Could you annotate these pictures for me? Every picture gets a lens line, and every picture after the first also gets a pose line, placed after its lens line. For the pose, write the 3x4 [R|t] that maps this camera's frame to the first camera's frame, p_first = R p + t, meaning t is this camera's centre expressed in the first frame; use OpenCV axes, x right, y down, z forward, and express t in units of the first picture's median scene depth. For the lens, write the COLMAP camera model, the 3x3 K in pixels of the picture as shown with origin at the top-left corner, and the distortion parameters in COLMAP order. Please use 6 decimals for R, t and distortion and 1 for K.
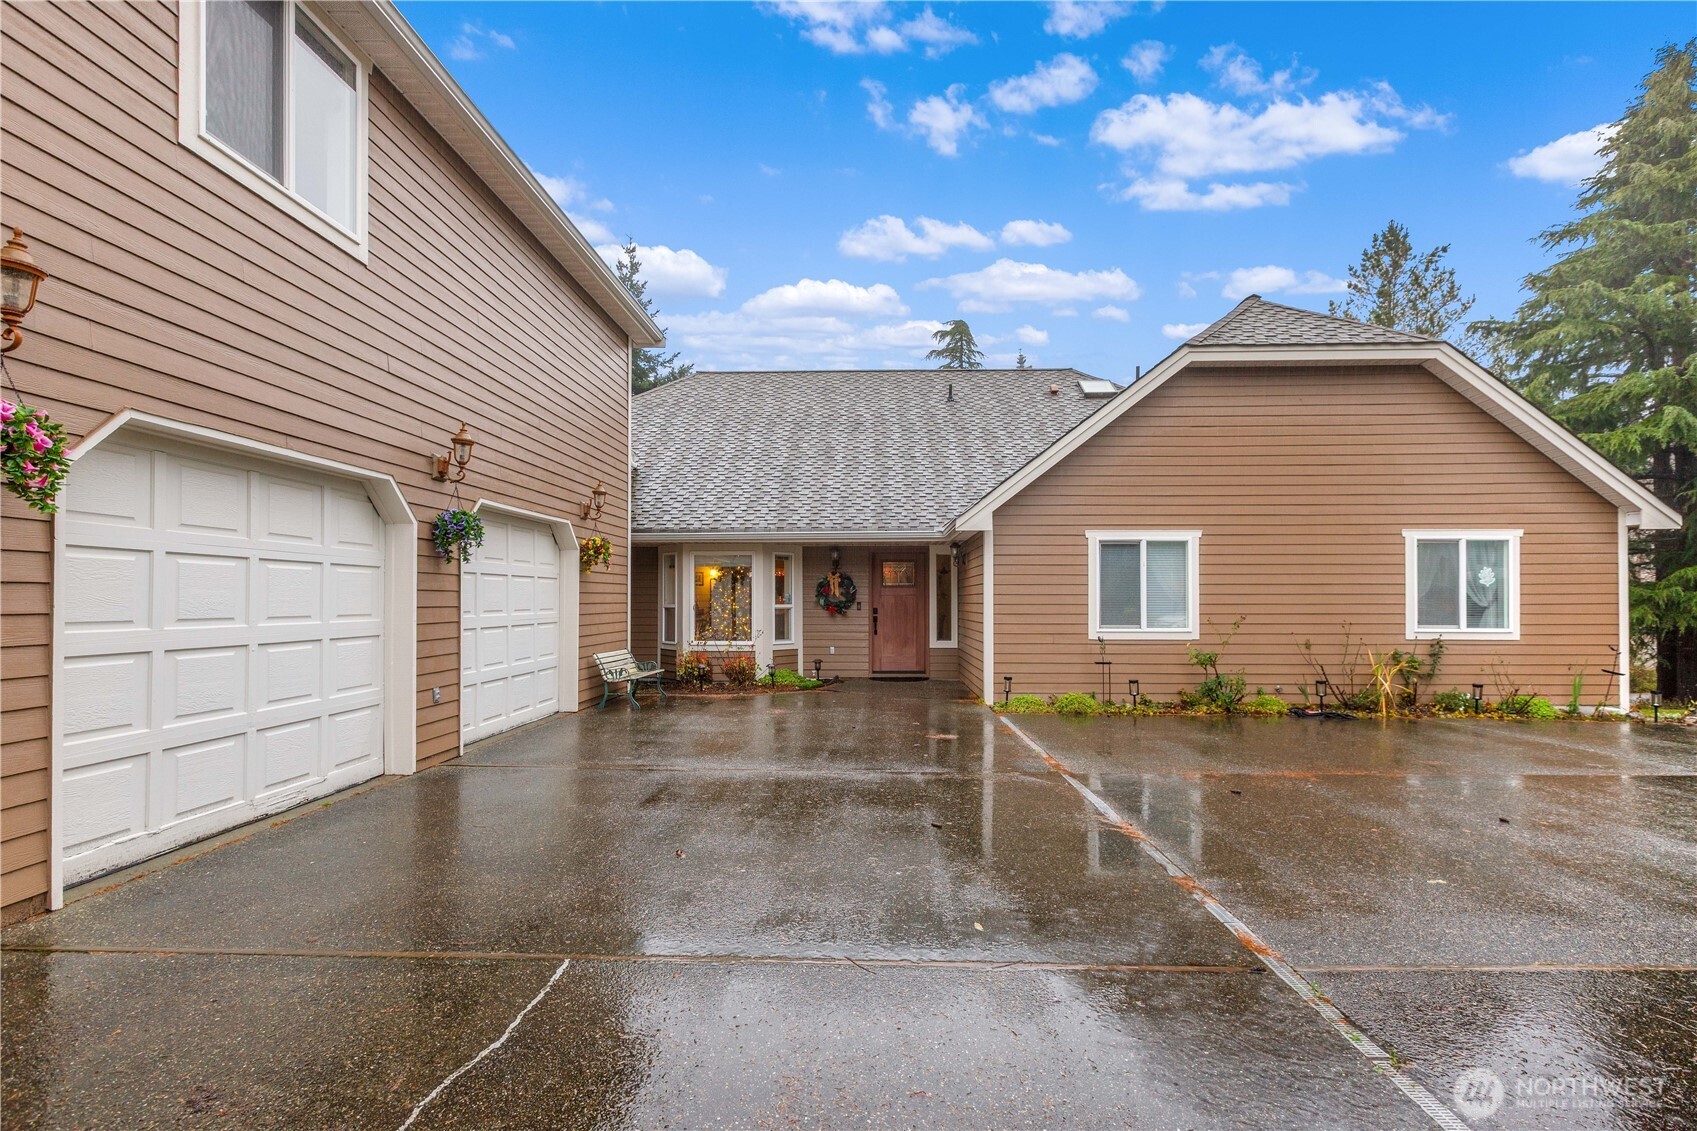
lens RADIAL K [[758.2, 0, 841.4], [0, 758.2, 592.8], [0, 0, 1]] dist [-0.002658, -0.000263]
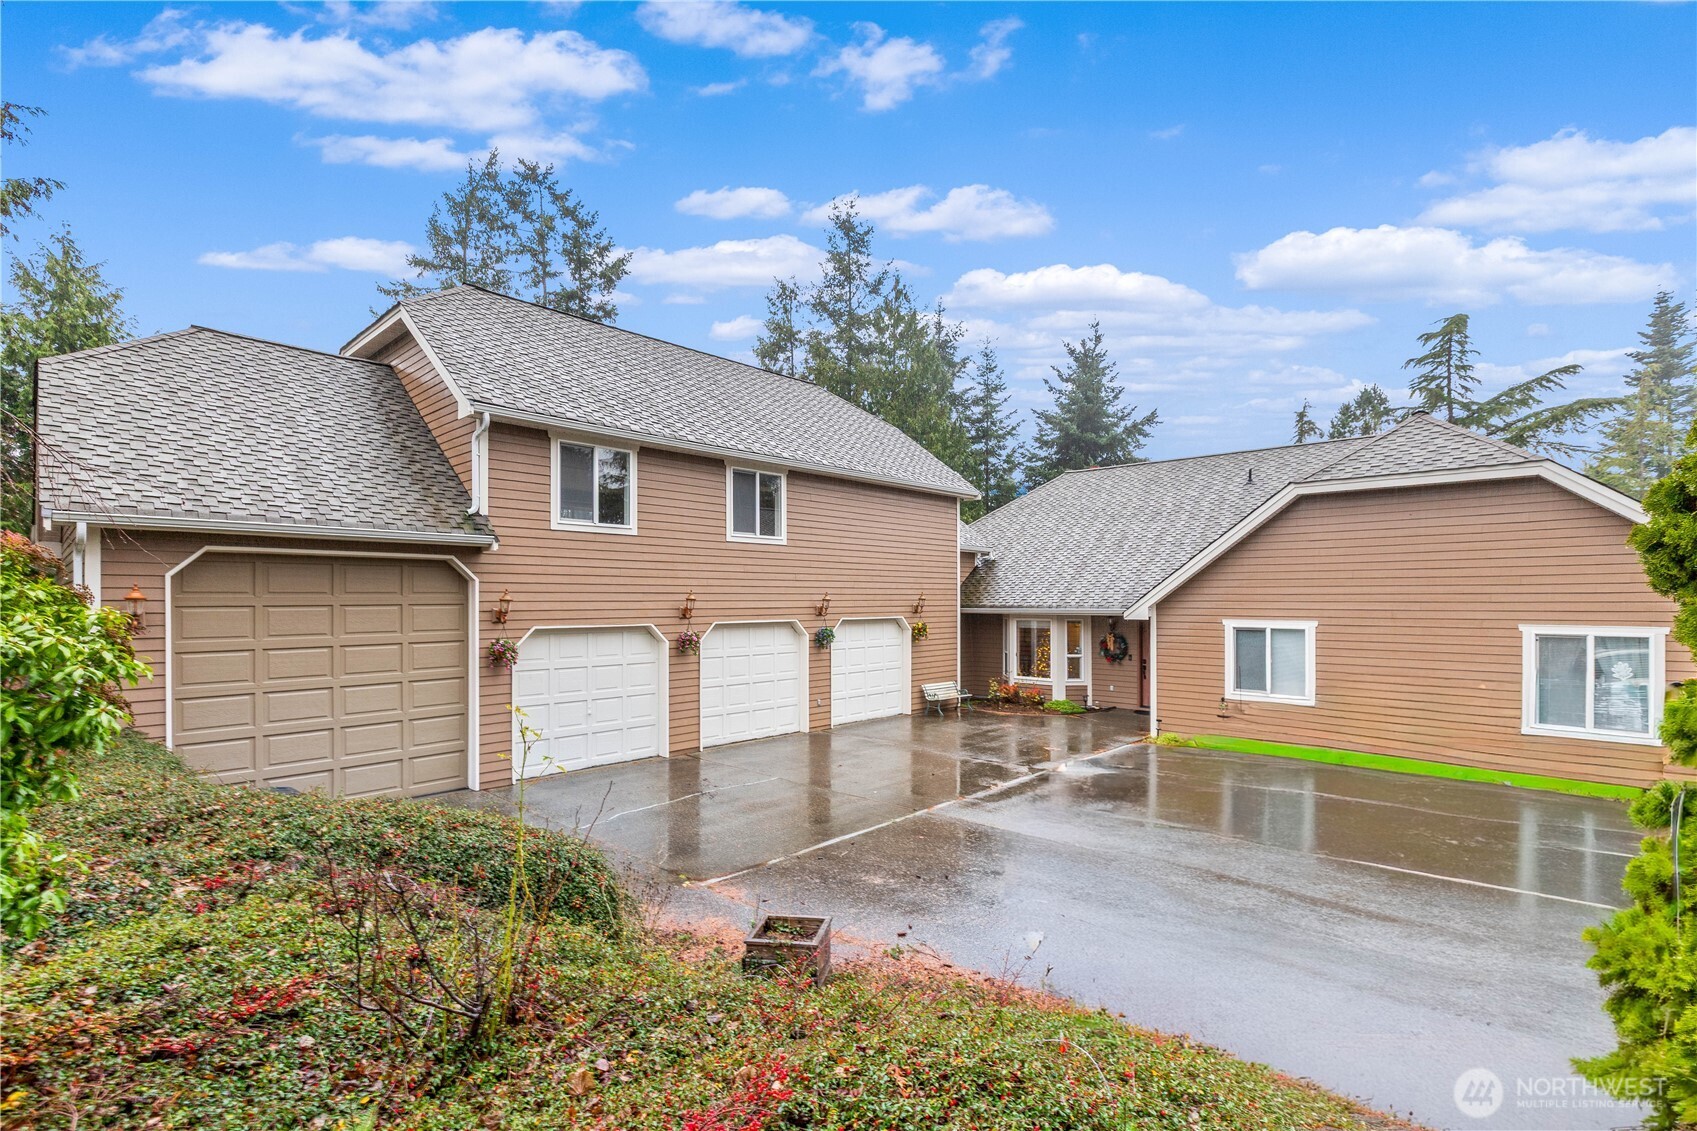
lens RADIAL K [[774.8, 0, 849.5], [0, 774.8, 589.9], [0, 0, 1]] dist [0.000373, 0.000414]
pose [[0.753146, -0.008355, -0.657801, 0.585410], [0.007650, 0.999963, -0.003942, -0.107625], [0.657809, -0.002063, 0.753182, -0.407448]]
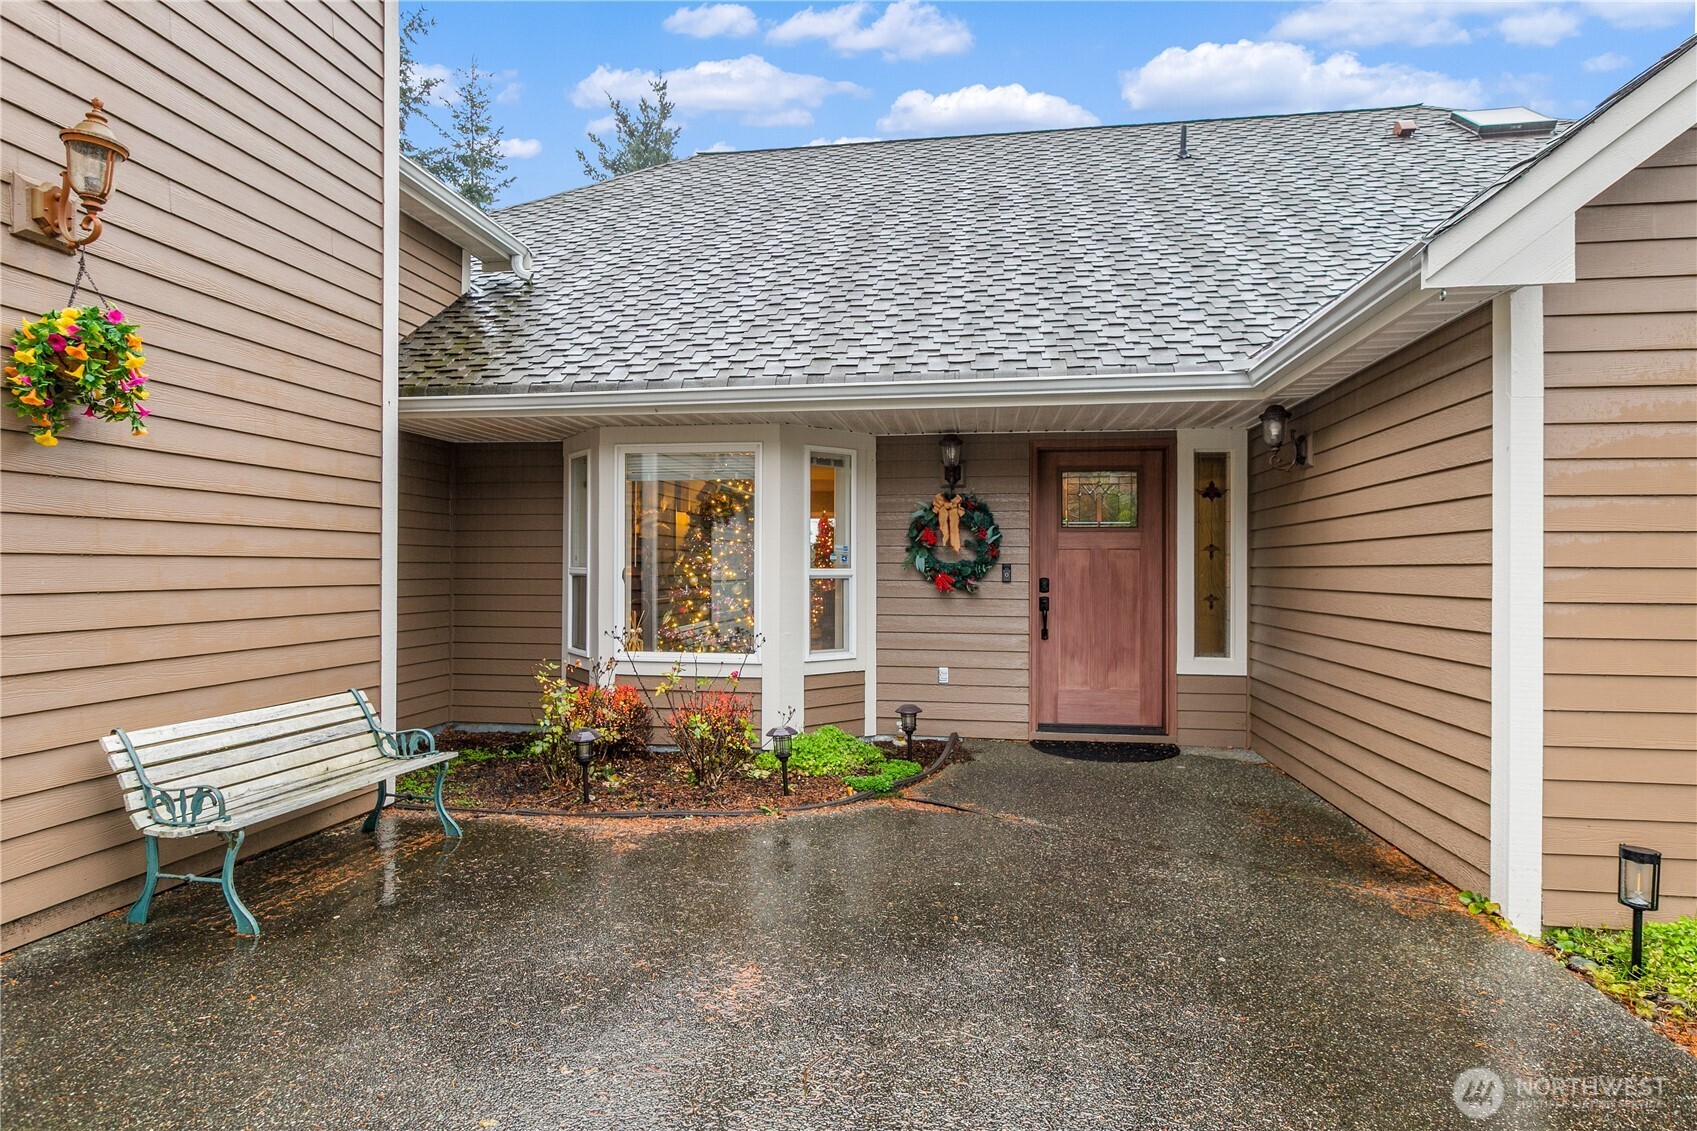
lens RADIAL K [[854.9, 0, 848.5], [0, 854.9, 565.5], [0, 0, 1]] dist [0.004450, 0.000549]
pose [[0.993796, 0.003178, -0.111172, -0.012491], [-0.002680, 0.999986, 0.004625, 0.011416], [0.111185, -0.004299, 0.993790, 0.526675]]
